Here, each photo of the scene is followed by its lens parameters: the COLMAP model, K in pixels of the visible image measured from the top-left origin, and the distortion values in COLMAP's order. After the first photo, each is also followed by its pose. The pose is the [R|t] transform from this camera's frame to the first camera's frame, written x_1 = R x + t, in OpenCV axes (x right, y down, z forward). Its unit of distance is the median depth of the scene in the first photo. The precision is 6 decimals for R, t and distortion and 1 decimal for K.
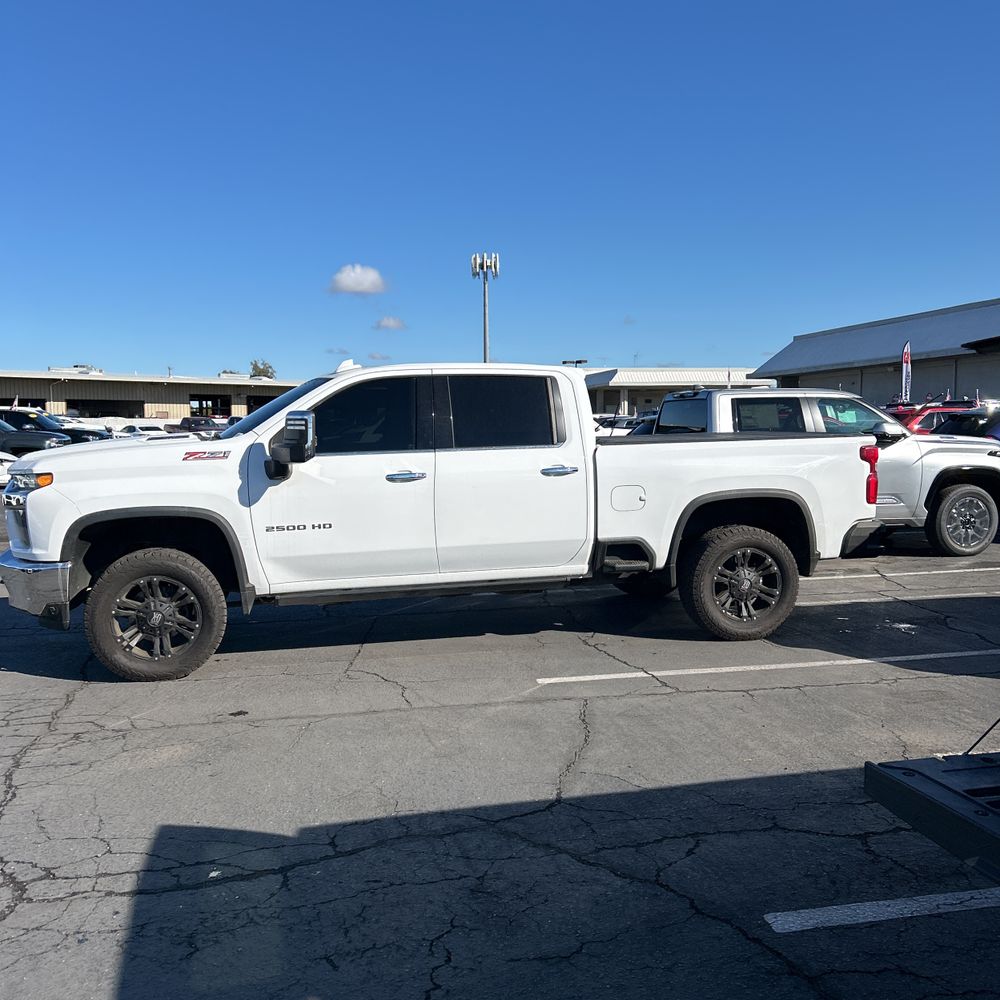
lens RADIAL K [[958.2, 0, 499.2], [0, 958.2, 513.0], [0, 0, 1]] dist [0.097728, -0.002015]
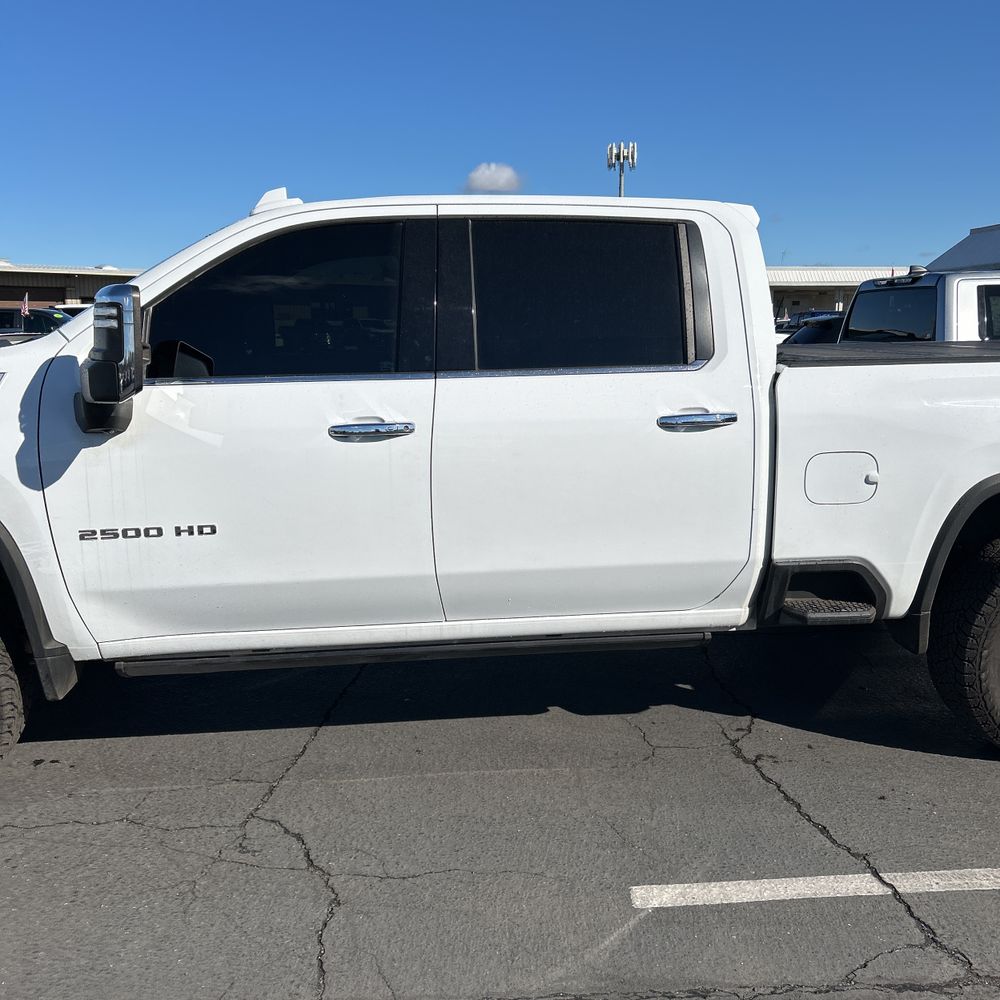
lens RADIAL K [[988.6, 0, 496.0], [0, 988.6, 503.7], [0, 0, 1]] dist [0.046706, -0.028350]
pose [[0.991064, 0.030852, -0.129769, 0.029585], [-0.019880, 0.996182, 0.085011, -0.044078], [0.131896, -0.081672, 0.987893, 0.512569]]
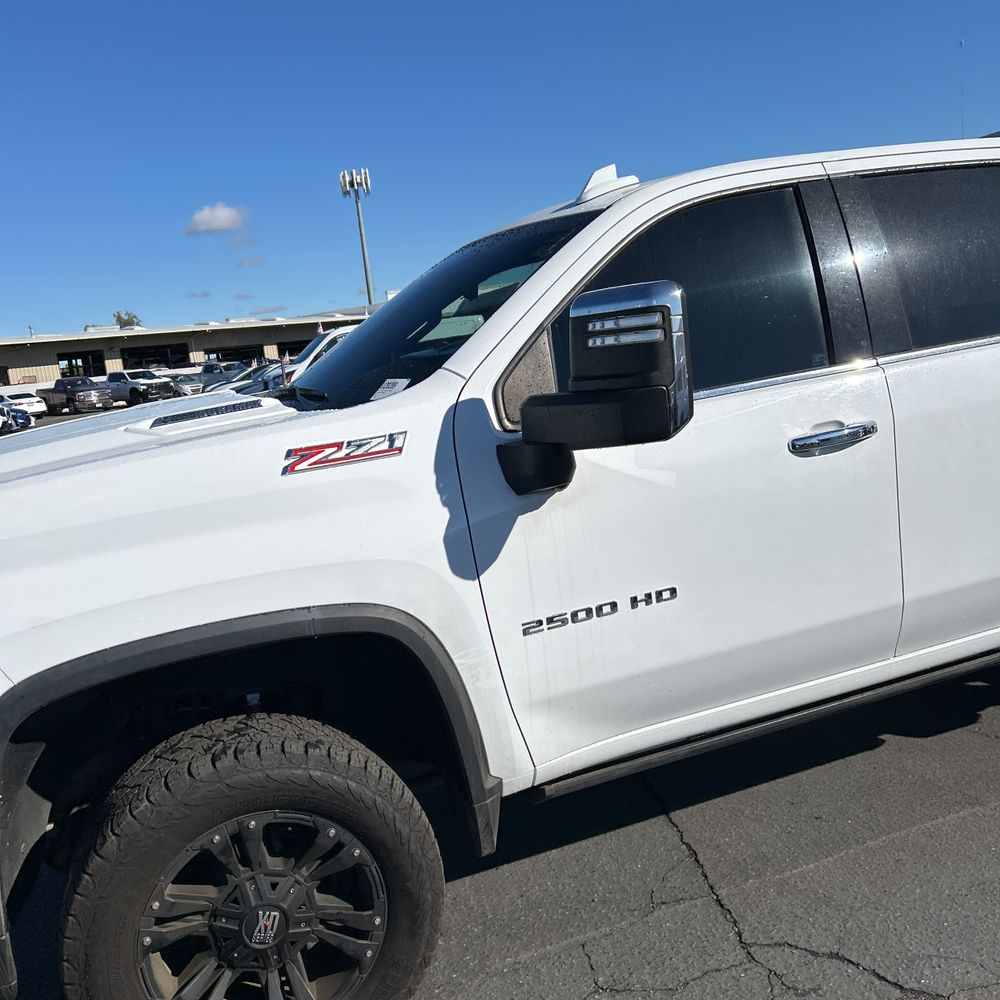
lens RADIAL K [[977.2, 0, 497.9], [0, 977.2, 505.2], [0, 0, 1]] dist [0.127236, -0.211070]
pose [[0.988029, -0.126532, 0.088252, -0.267537], [0.120051, 0.989911, 0.075257, -0.057271], [-0.096884, -0.063762, 0.993251, 0.607675]]
